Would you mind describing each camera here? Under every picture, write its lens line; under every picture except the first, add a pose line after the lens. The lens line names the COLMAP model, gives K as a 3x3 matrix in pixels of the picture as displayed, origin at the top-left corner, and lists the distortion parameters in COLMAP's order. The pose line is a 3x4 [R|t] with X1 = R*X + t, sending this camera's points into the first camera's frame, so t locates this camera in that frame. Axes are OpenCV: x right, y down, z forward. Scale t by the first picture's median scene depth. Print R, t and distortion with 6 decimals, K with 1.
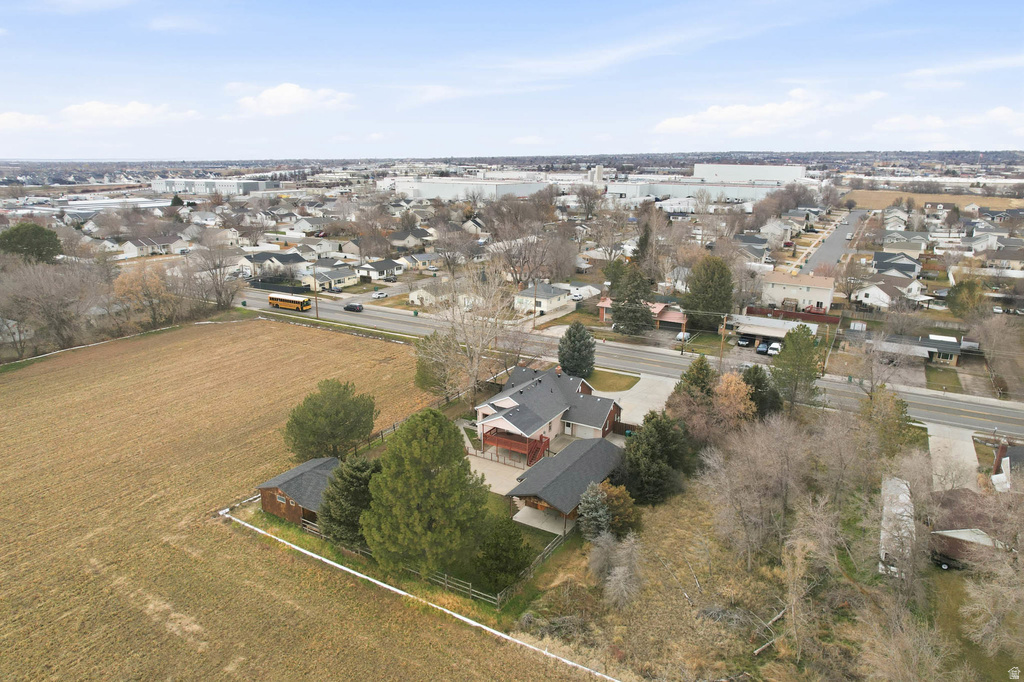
lens RADIAL K [[654.8, 0, 510.0], [0, 654.8, 340.3], [0, 0, 1]] dist [-0.077655, 0.067117]
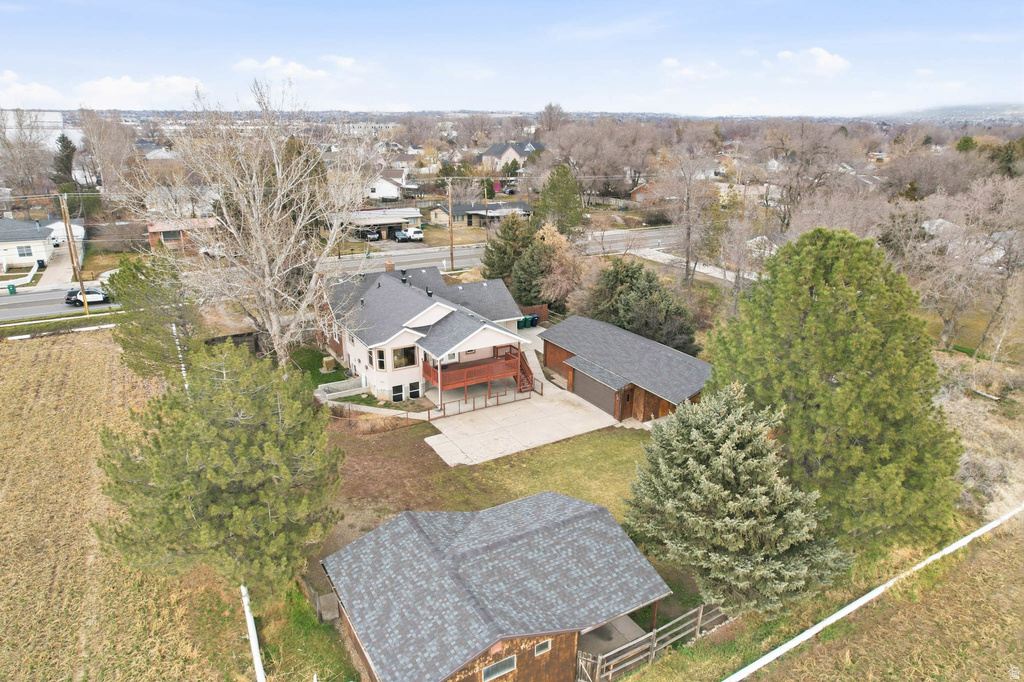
lens RADIAL K [[654.8, 0, 510.0], [0, 654.8, 340.3], [0, 0, 1]] dist [-0.077655, 0.067117]
pose [[0.485115, -0.276852, 0.829467, -0.407738], [0.232144, 0.955296, 0.183080, 0.025827], [-0.843073, 0.103741, 0.527698, 0.585091]]
